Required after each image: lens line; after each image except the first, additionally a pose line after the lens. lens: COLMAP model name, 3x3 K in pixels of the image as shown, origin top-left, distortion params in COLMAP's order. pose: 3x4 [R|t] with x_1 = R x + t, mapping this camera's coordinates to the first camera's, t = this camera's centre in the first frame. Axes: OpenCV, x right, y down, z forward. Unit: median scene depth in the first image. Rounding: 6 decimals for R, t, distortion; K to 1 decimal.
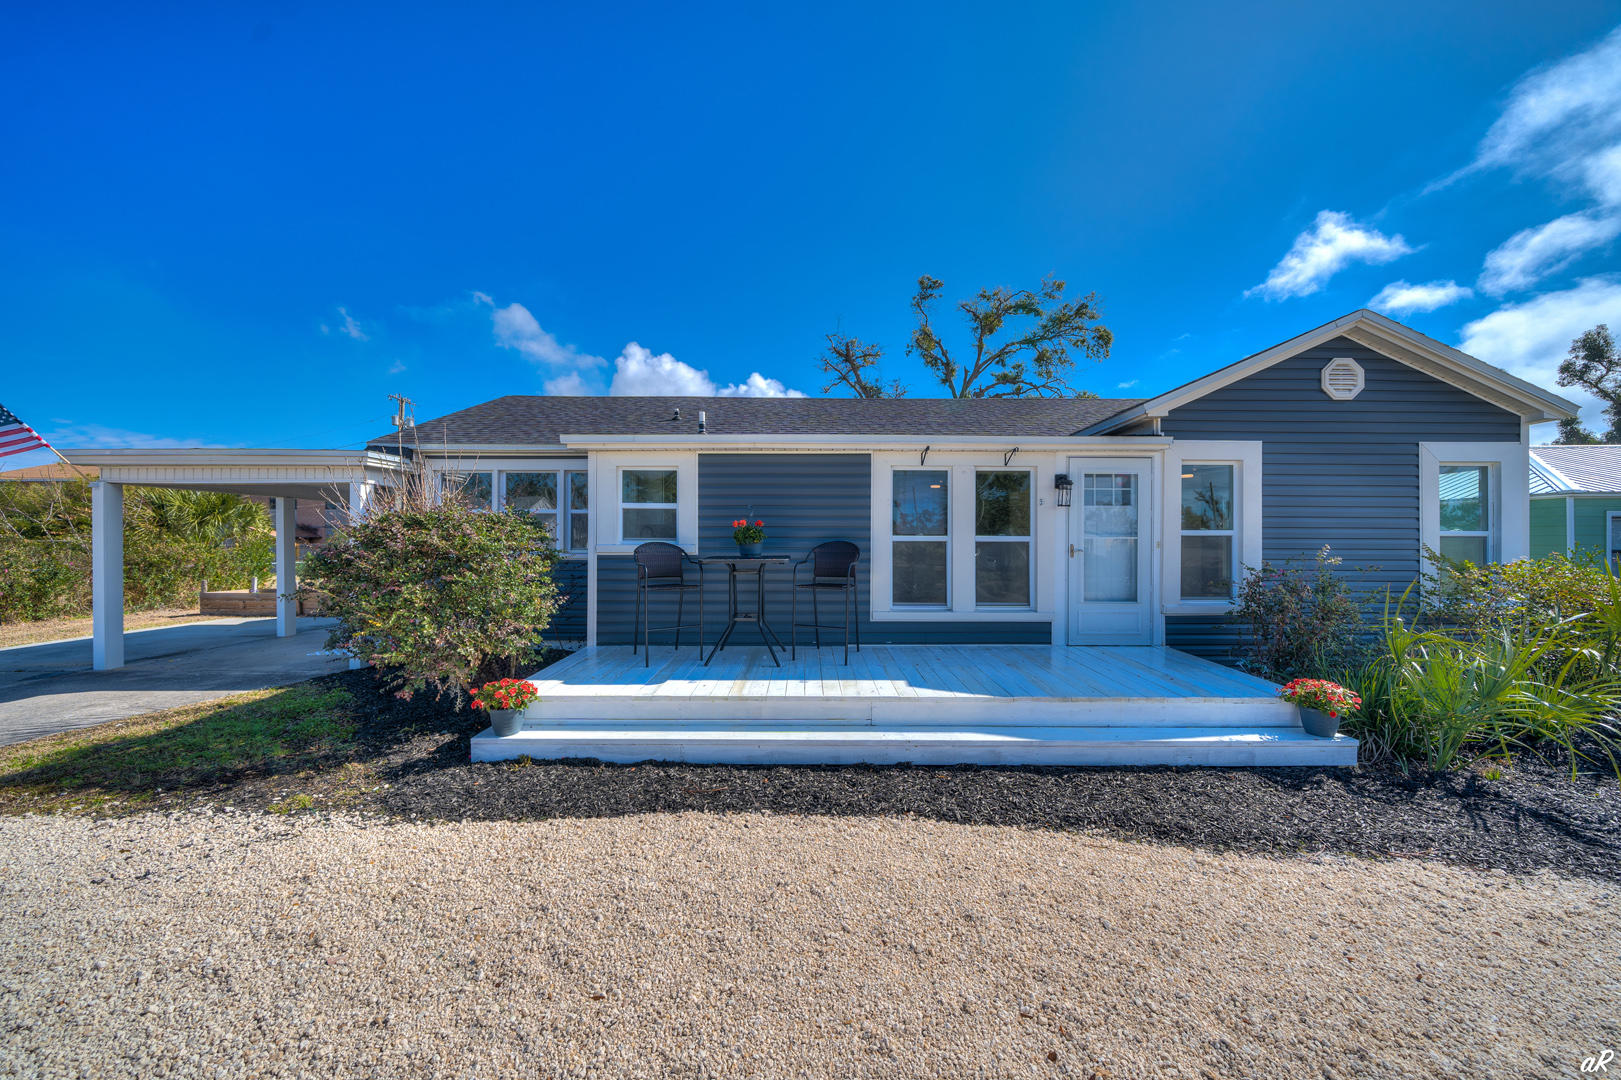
lens RADIAL K [[554.2, 0, 803.5], [0, 554.2, 545.0], [0, 0, 1]] dist [-0.005796, 0.000055]
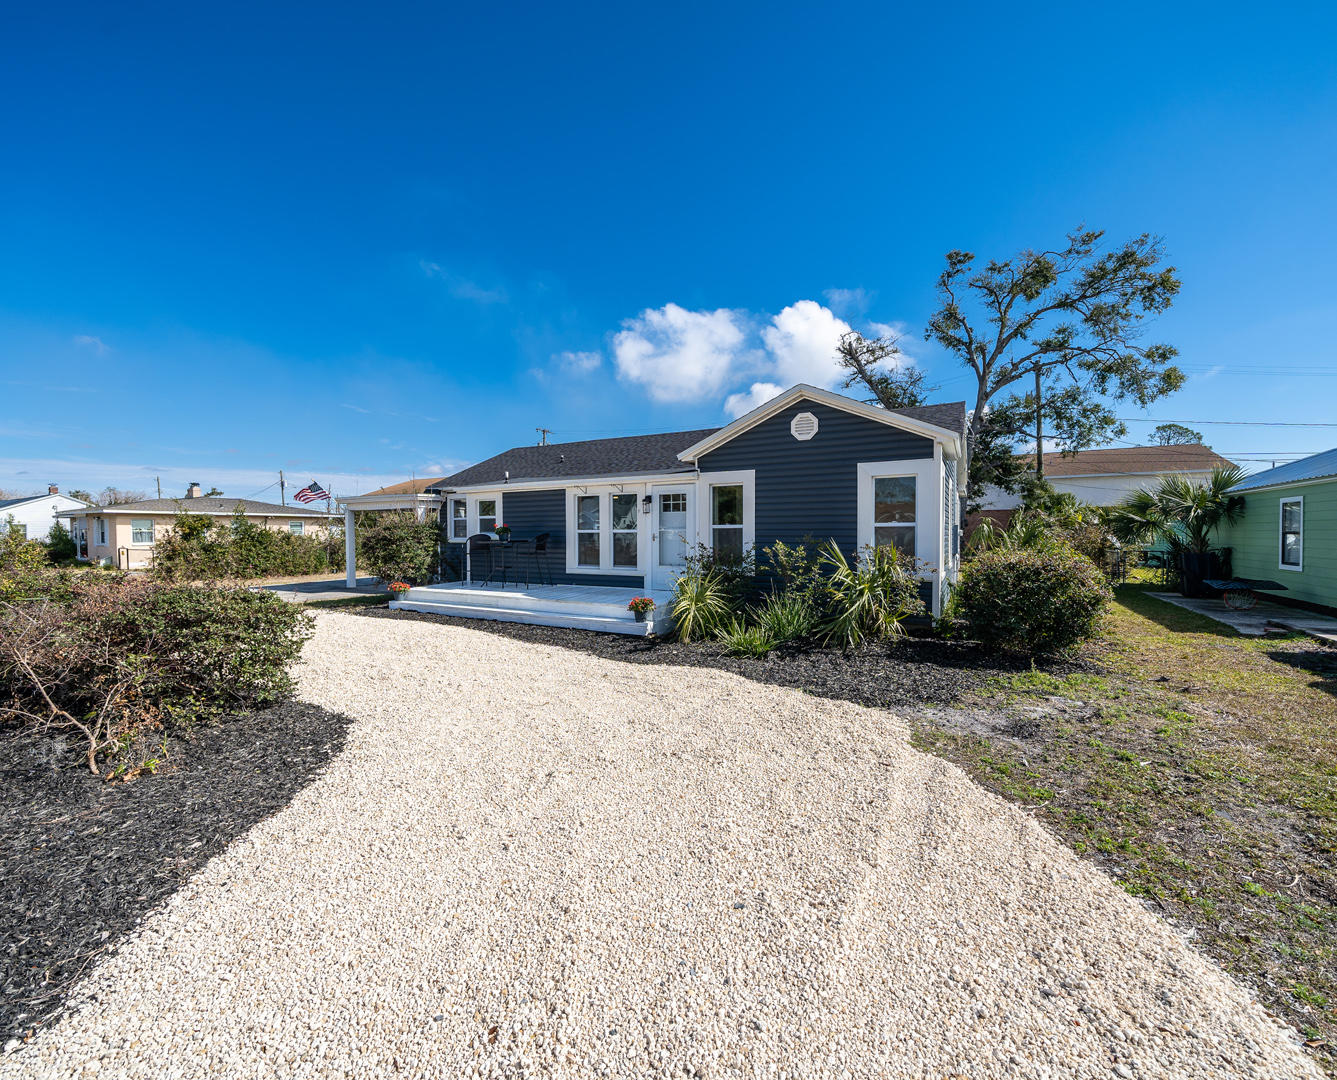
lens RADIAL K [[557.3, 0, 652.7], [0, 557.3, 543.9], [0, 0, 1]] dist [-0.002009, -0.000224]
pose [[0.867941, 0.004688, -0.496646, 1.377144], [0.004804, 0.999829, 0.017832, -0.001202], [0.496644, -0.017863, 0.867770, -0.575125]]
